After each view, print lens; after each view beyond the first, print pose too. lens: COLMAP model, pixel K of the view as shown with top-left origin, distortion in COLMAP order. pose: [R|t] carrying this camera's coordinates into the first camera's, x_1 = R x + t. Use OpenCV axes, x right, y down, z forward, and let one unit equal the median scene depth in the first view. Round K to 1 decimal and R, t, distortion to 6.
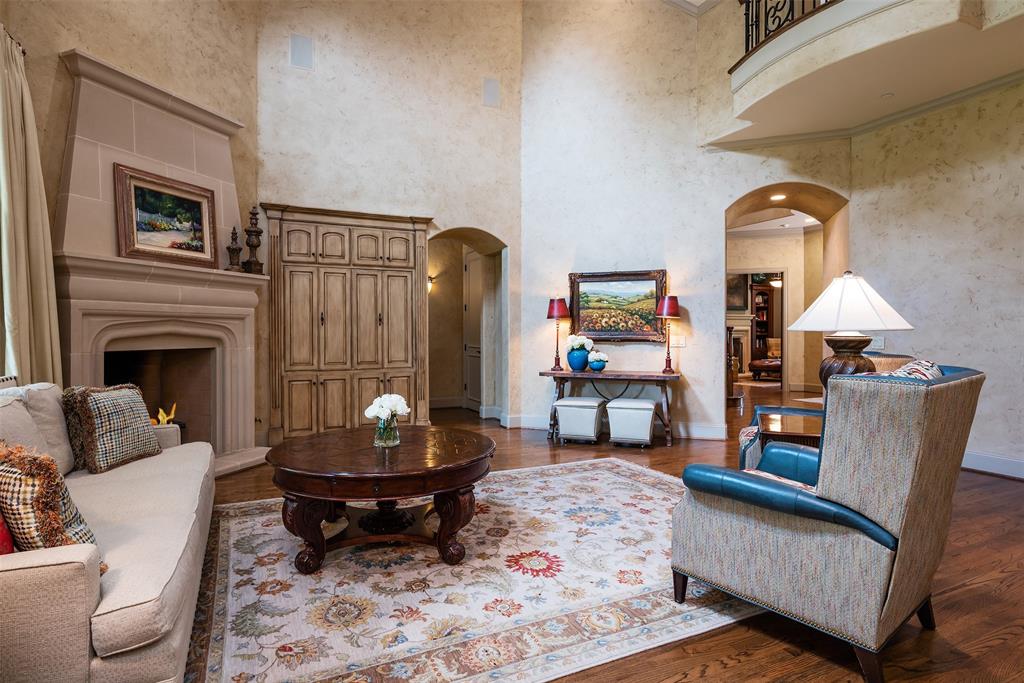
lens RADIAL K [[499.2, 0, 502.6], [0, 499.2, 331.3], [0, 0, 1]] dist [-0.002544, -0.000111]
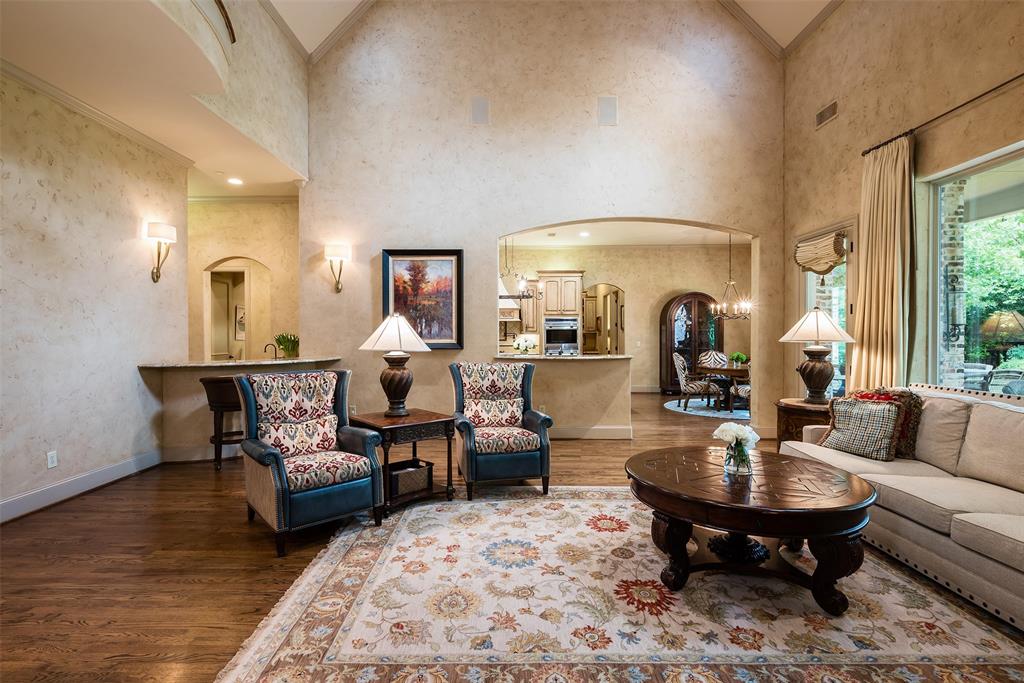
lens RADIAL K [[550.6, 0, 472.9], [0, 550.6, 343.7], [0, 0, 1]] dist [-0.001354, 0.001107]
pose [[-0.893585, -0.008214, 0.448820, -0.208994], [0.002333, 0.999734, 0.022941, -0.049131], [-0.448889, 0.021547, -0.893328, 1.862609]]
